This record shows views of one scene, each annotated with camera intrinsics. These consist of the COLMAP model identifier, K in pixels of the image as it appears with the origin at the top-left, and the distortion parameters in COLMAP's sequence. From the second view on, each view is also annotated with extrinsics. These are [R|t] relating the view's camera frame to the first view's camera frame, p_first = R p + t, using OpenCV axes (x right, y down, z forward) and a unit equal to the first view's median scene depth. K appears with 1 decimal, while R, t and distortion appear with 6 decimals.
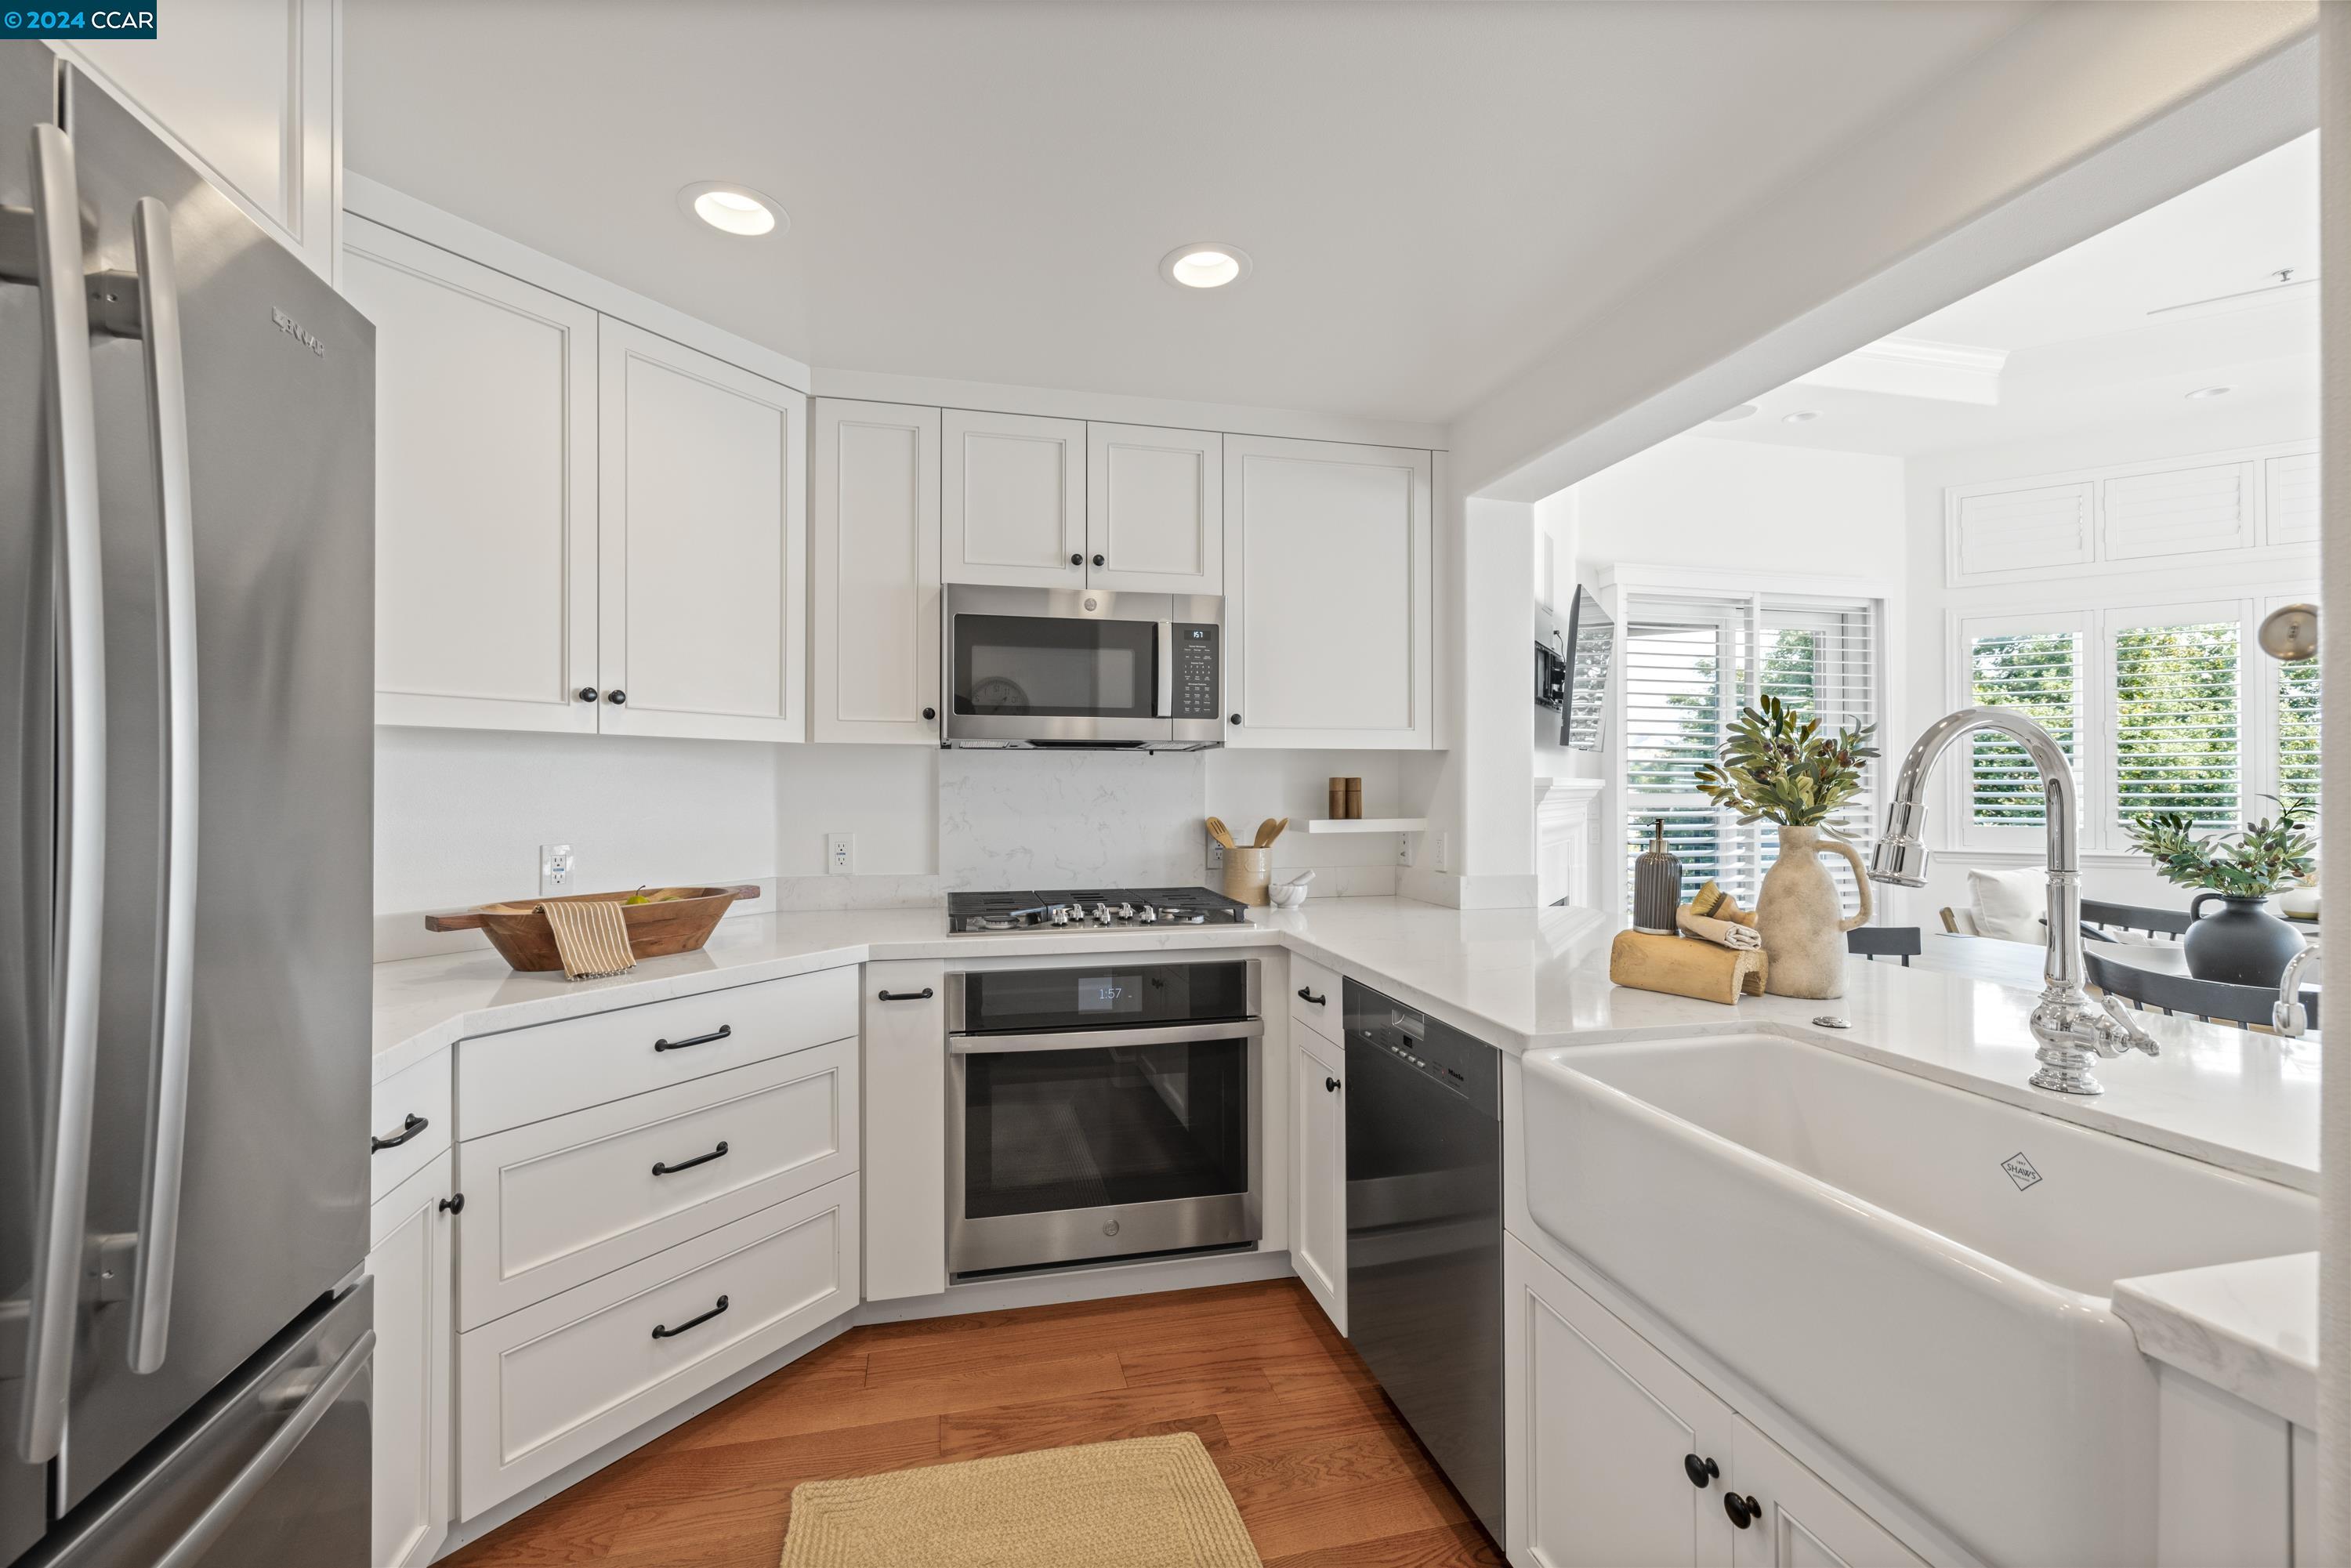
lens RADIAL K [[1001.0, 0, 1175.8], [0, 1001.0, 794.7], [0, 0, 1]] dist [-0.000464, 0.000022]
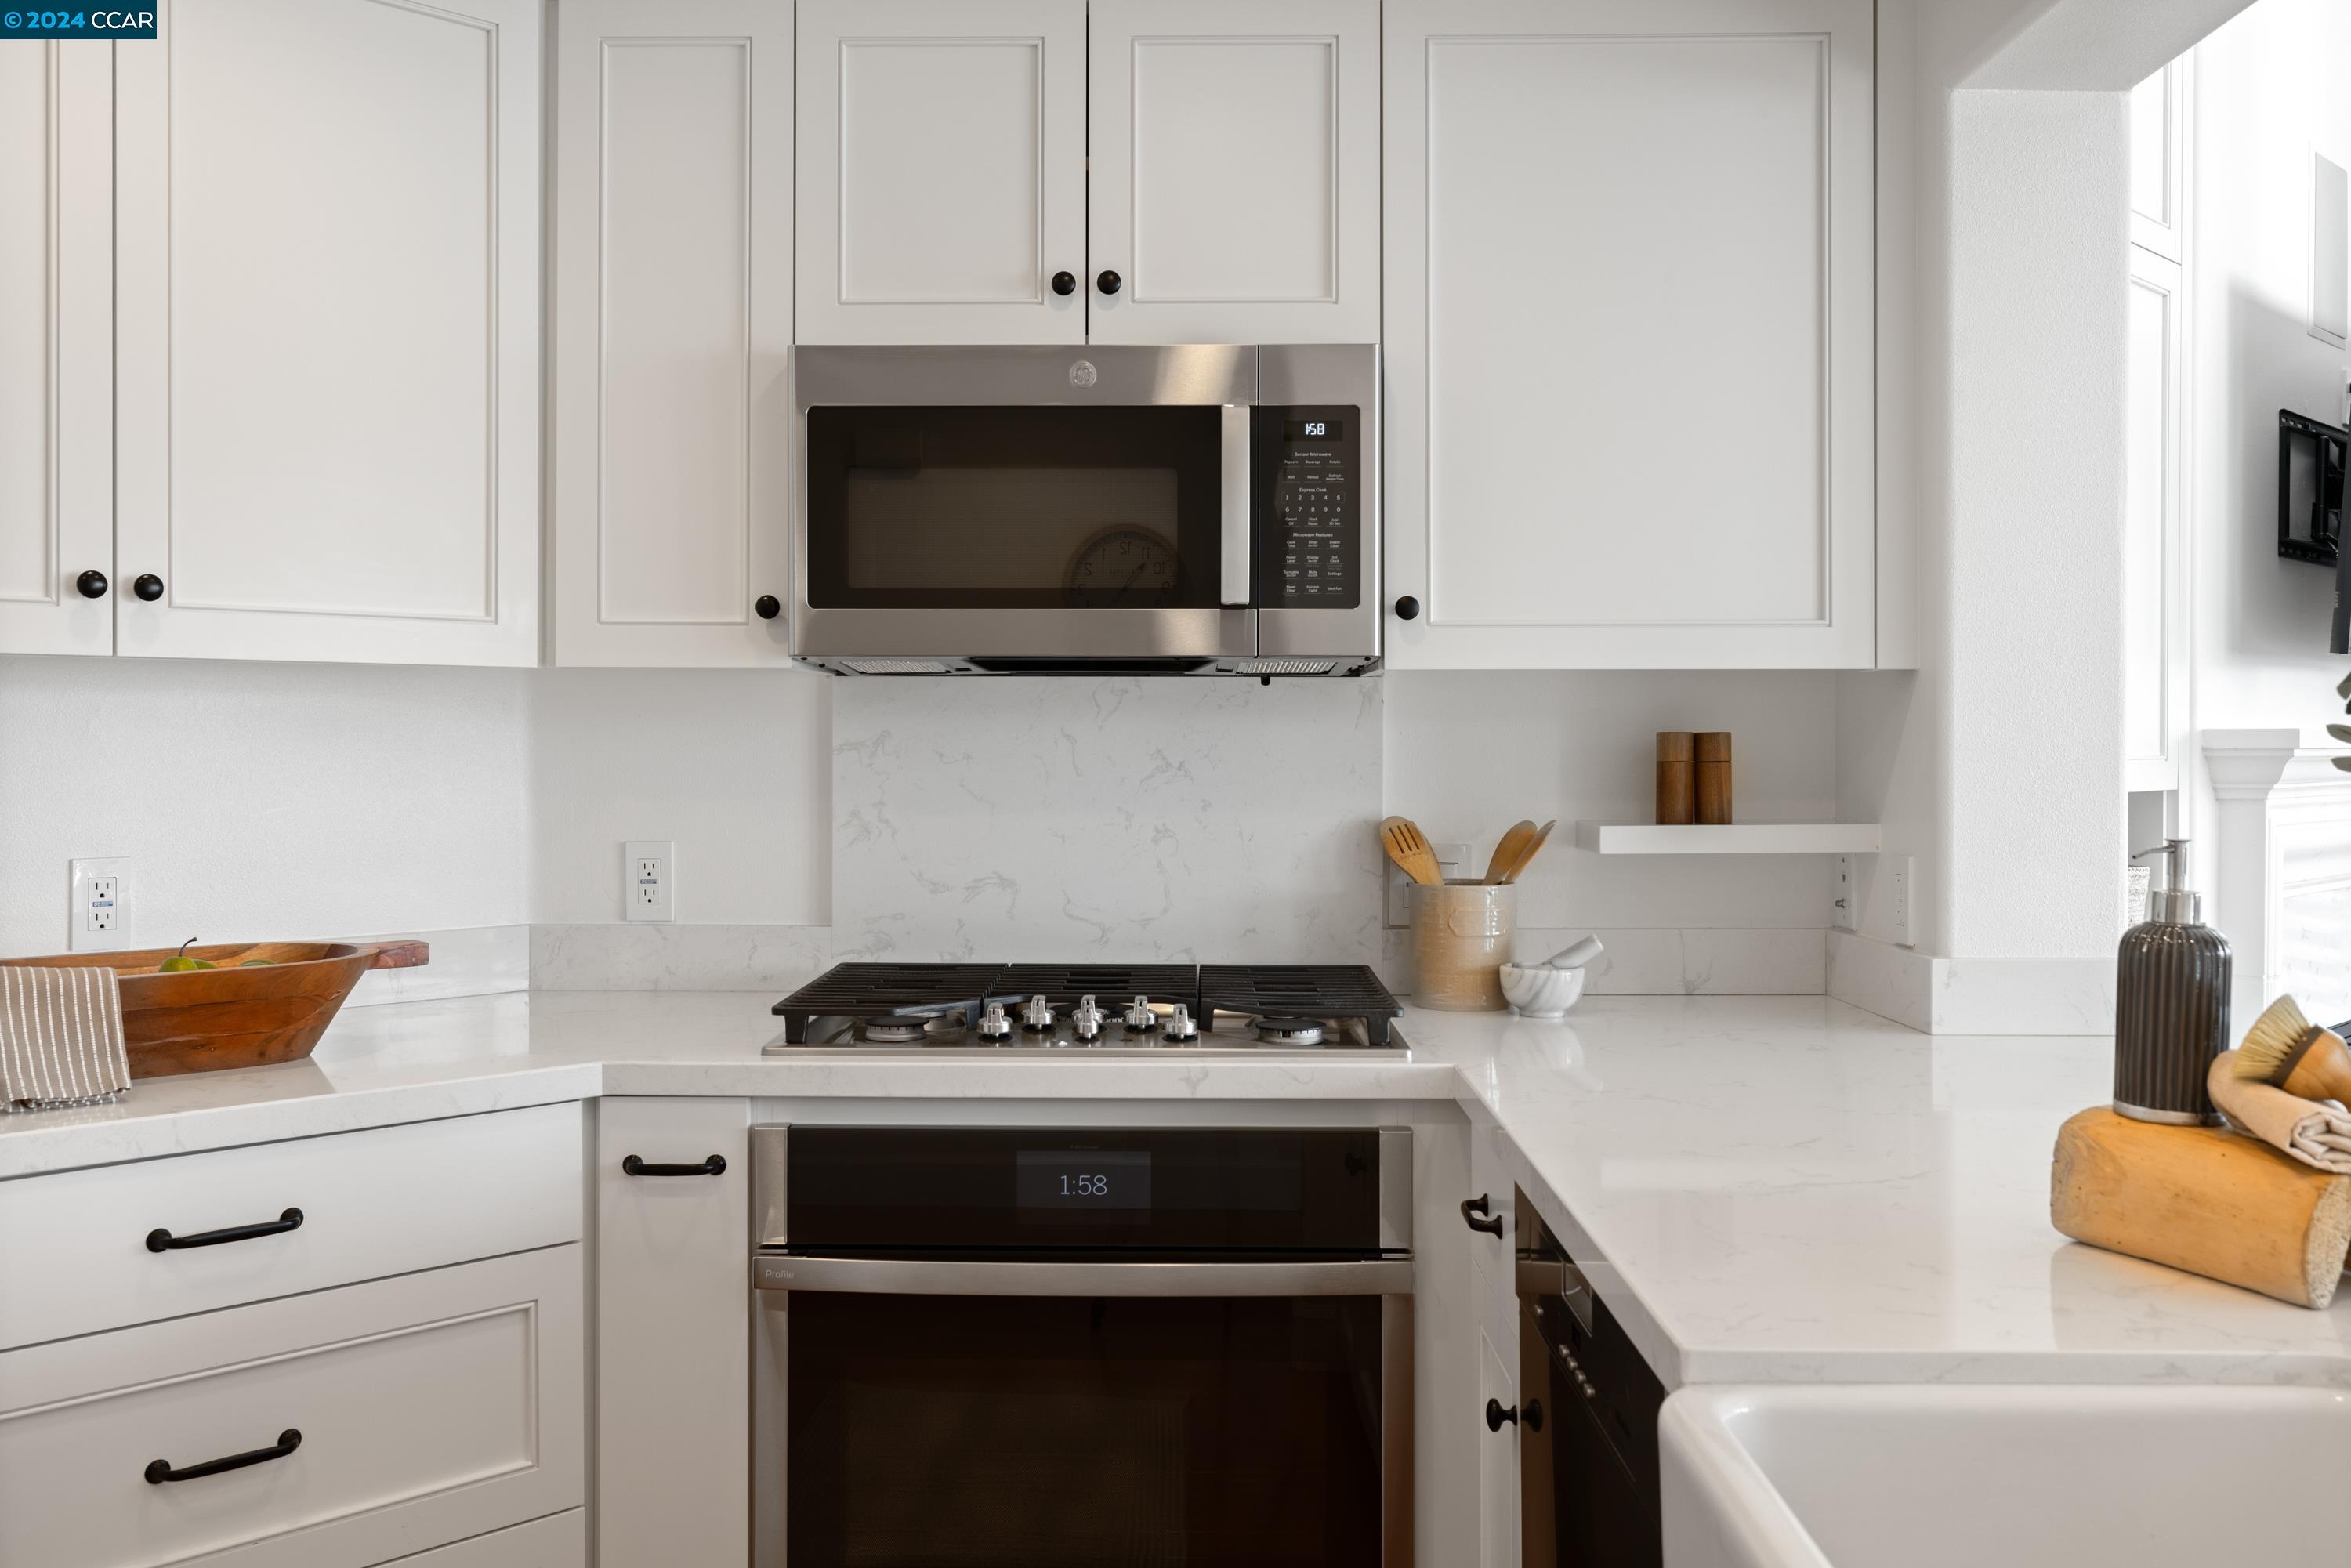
lens RADIAL K [[2023.3, 0, 1175.1], [0, 2023.3, 770.7], [0, 0, 1]] dist [0.003446, 0.001509]
pose [[0.968427, 0.004165, -0.249264, 0.211782], [-0.002546, 0.999974, 0.006816, -0.006513], [0.249285, -0.005966, 0.968412, 0.069291]]
